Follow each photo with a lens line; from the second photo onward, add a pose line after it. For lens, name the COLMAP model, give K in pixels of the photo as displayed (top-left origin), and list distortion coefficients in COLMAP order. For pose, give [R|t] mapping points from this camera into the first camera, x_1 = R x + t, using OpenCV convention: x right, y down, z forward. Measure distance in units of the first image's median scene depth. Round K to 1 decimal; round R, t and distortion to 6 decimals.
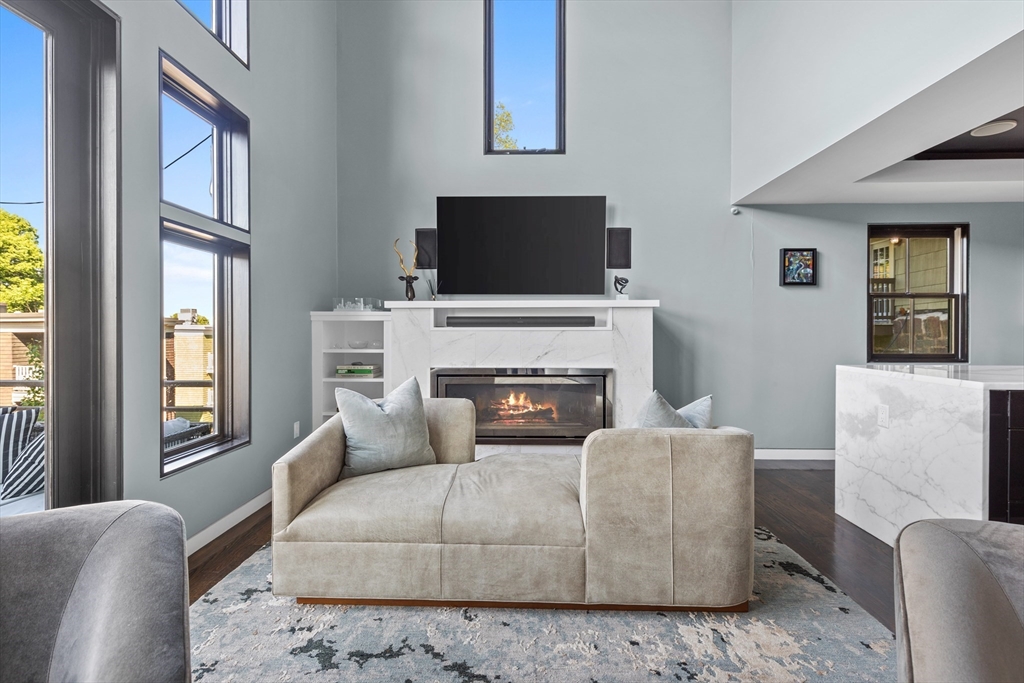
lens RADIAL K [[463.5, 0, 503.7], [0, 463.5, 331.2], [0, 0, 1]] dist [0.008323, -0.001727]
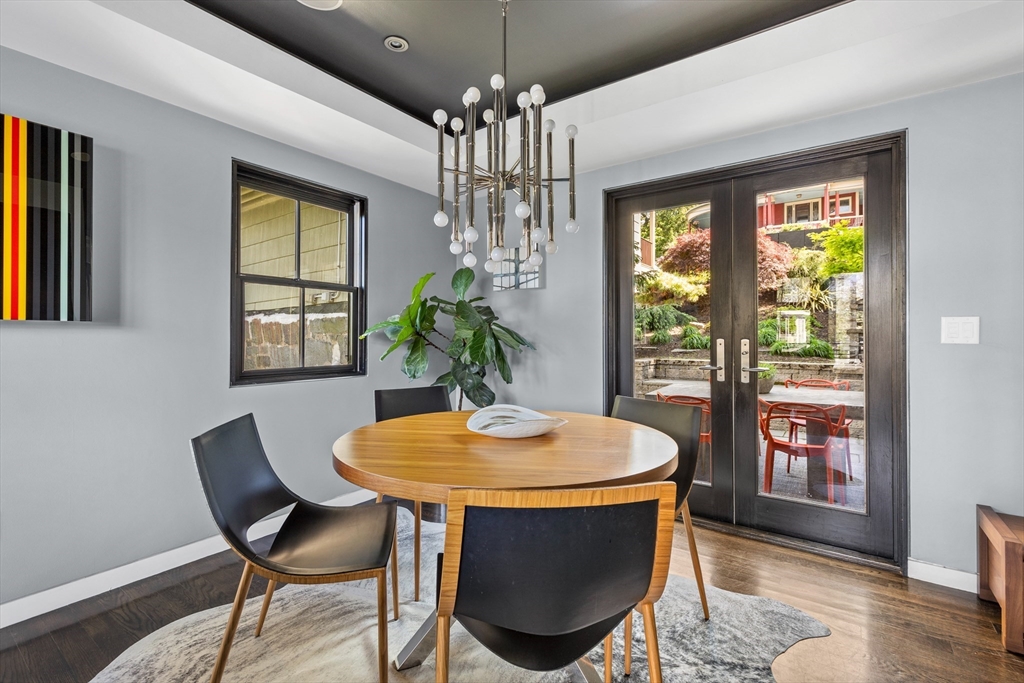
lens RADIAL K [[463.5, 0, 511.5], [0, 463.5, 326.1], [0, 0, 1]] dist [0.008323, -0.001727]
pose [[0.576923, 0.017597, 0.816609, 0.765773], [-0.001986, 0.999795, -0.020141, -0.000131], [-0.816796, 0.009998, 0.576840, 0.535809]]
